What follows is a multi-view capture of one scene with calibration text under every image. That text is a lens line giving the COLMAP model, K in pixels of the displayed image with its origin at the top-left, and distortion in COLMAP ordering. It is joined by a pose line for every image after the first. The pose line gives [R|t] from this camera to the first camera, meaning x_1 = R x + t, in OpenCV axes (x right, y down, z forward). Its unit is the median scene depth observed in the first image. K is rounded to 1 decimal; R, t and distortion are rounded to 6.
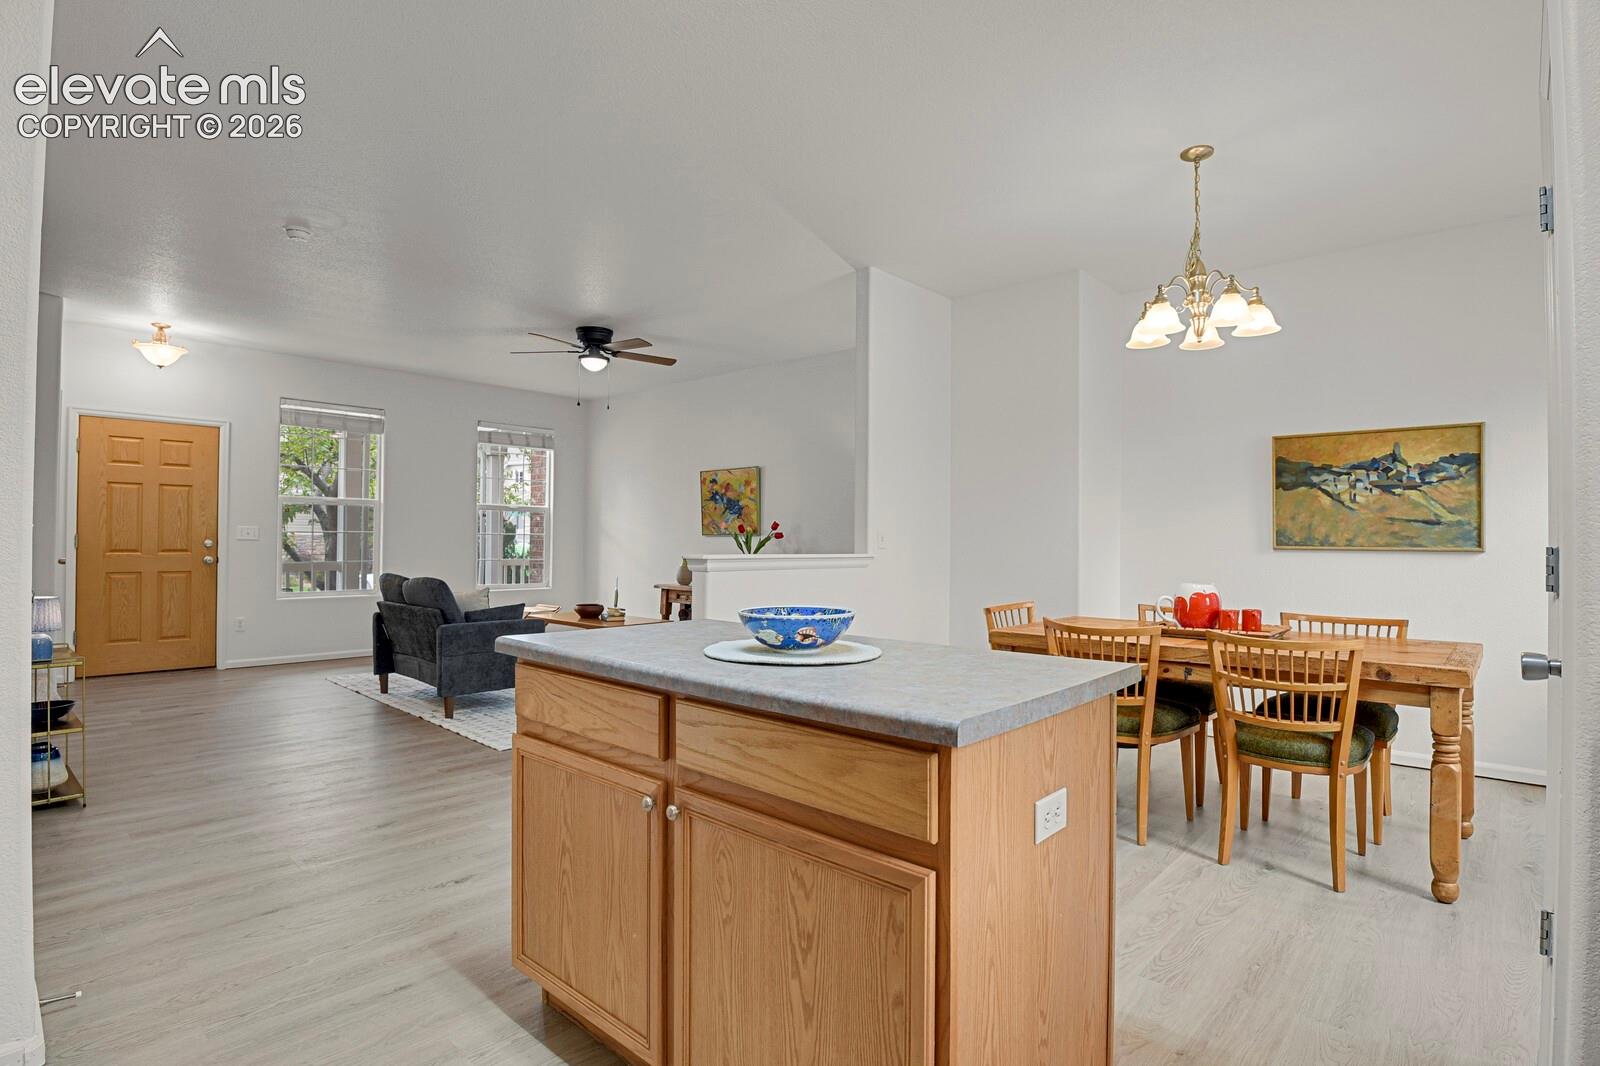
lens RADIAL K [[793.7, 0, 811.1], [0, 793.7, 532.4], [0, 0, 1]] dist [-0.023549, -0.004859]
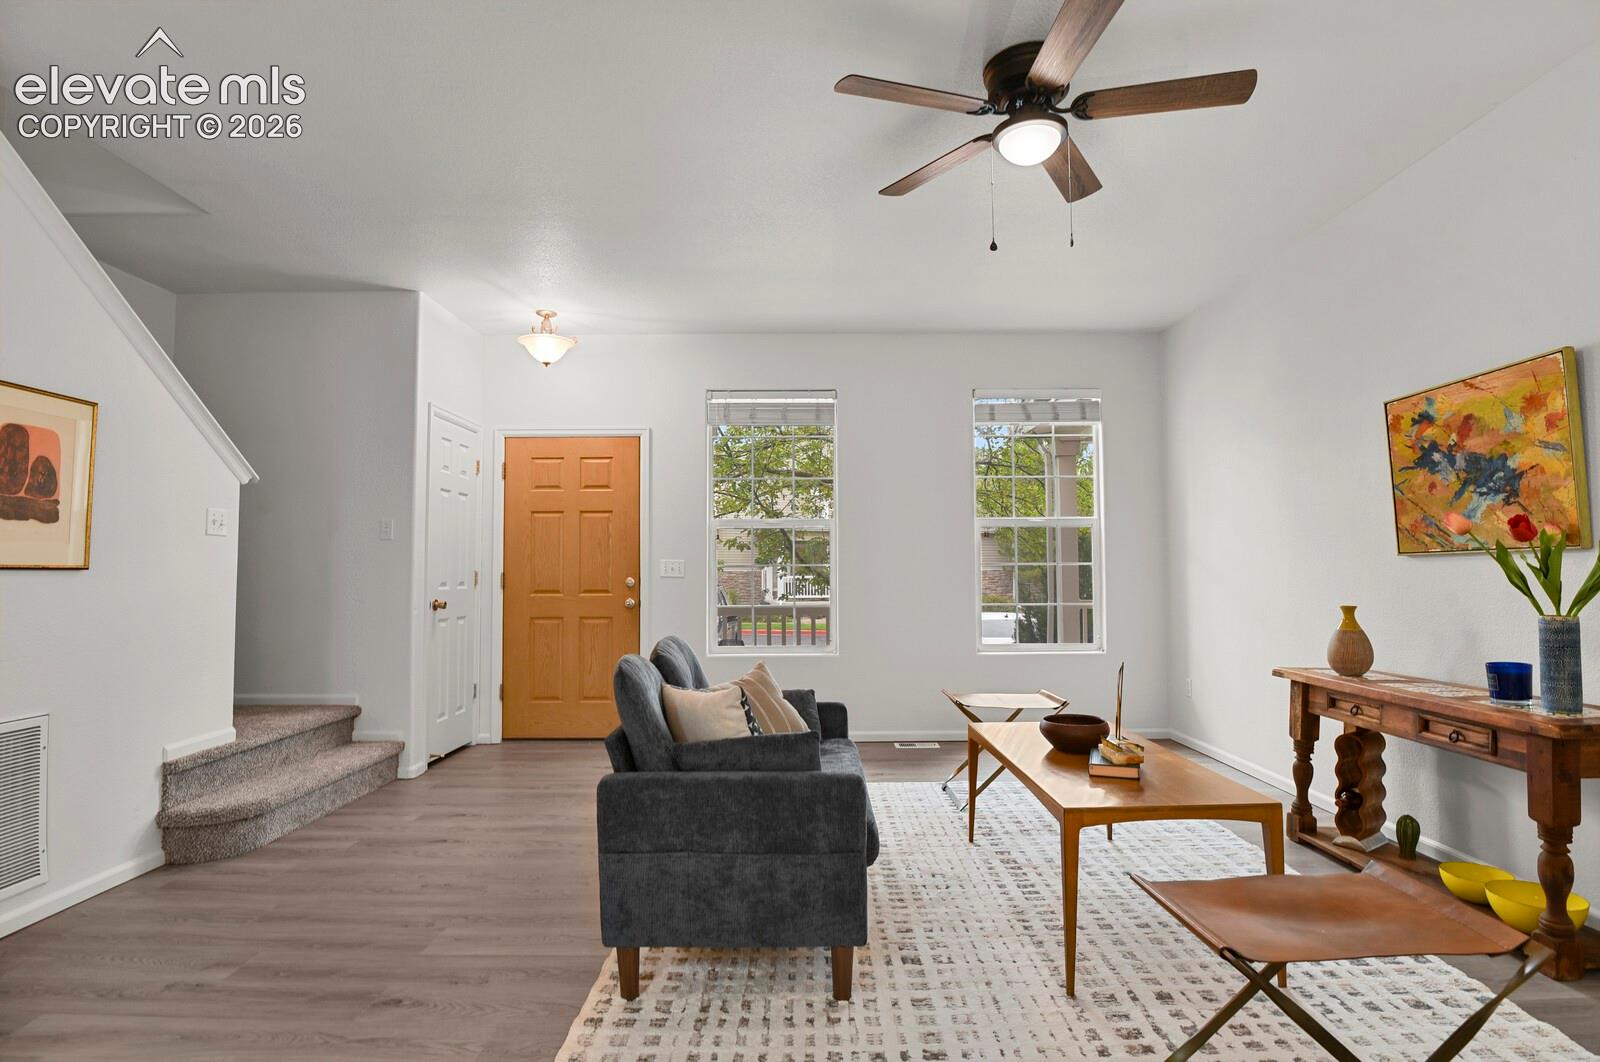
lens RADIAL K [[783.9, 0, 811.9], [0, 783.9, 538.9], [0, 0, 1]] dist [-0.022830, -0.007181]
pose [[0.677904, -0.045104, -0.733765, -0.066571], [0.019492, 0.998868, -0.043392, 0.009196], [0.734892, 0.015113, 0.678016, 0.685650]]
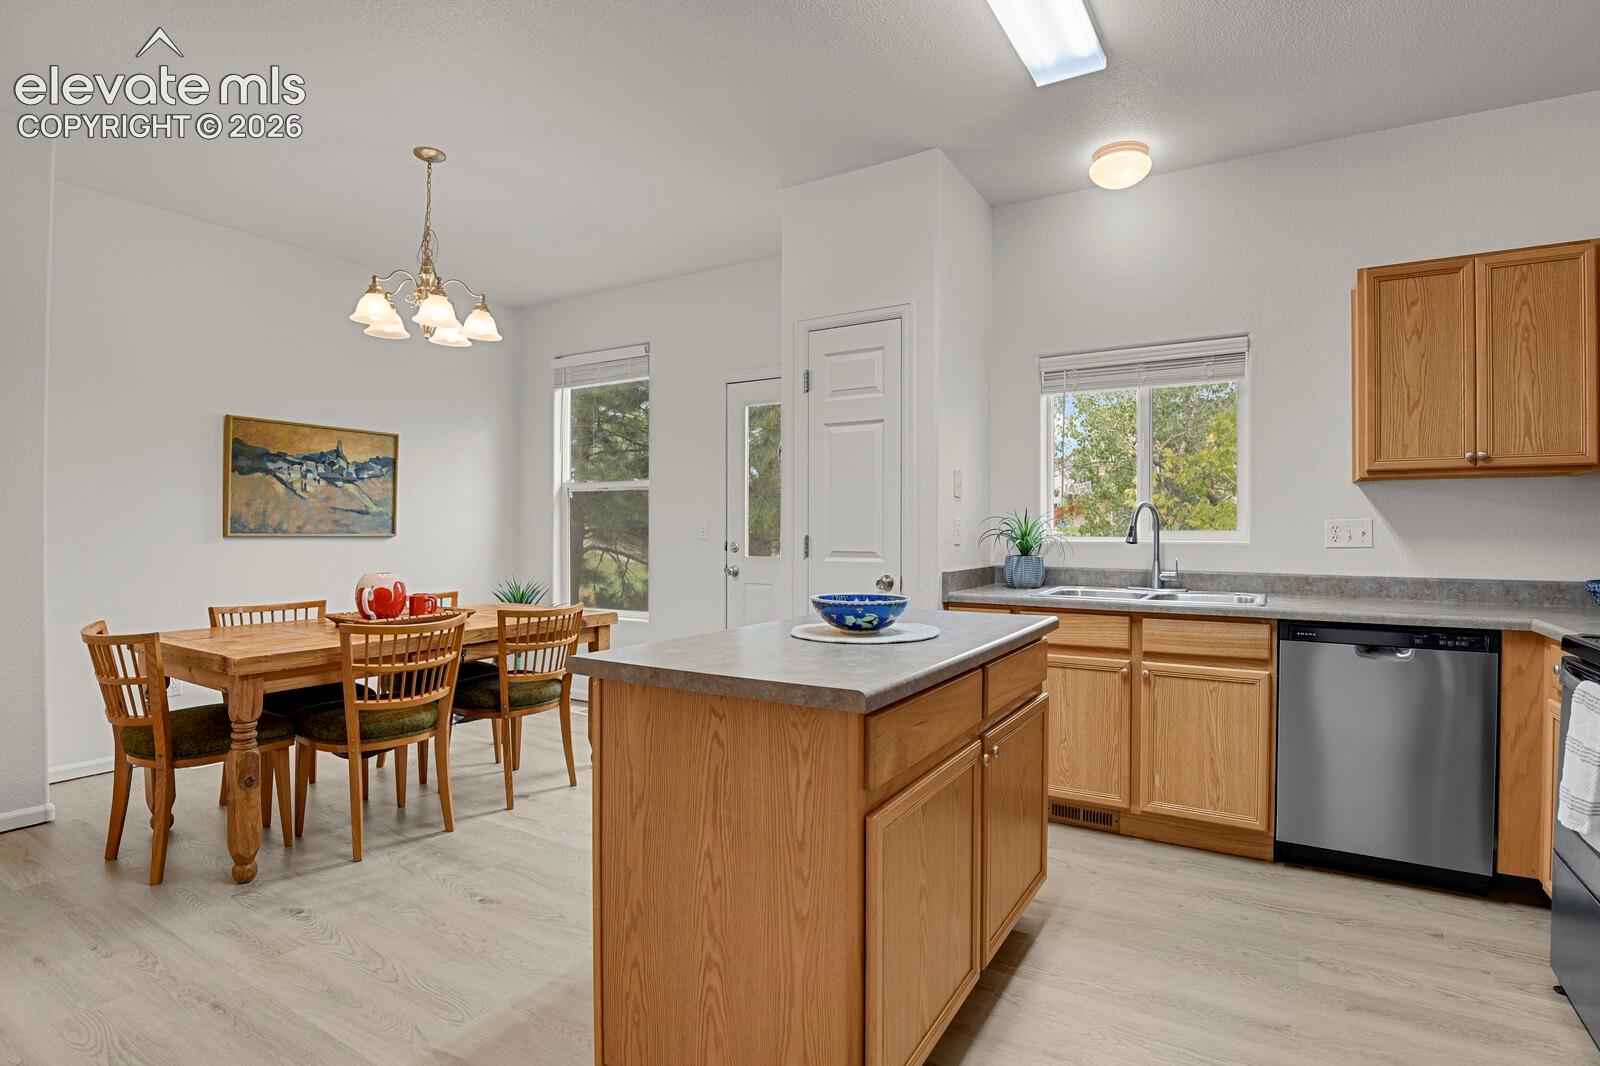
lens RADIAL K [[793.7, 0, 811.1], [0, 793.7, 532.4], [0, 0, 1]] dist [-0.023549, -0.004859]
pose [[-0.200080, -0.009530, 0.979733, -0.351677], [-0.016794, 0.999839, 0.006295, -0.001025], [-0.979636, -0.015194, -0.200207, 0.400036]]
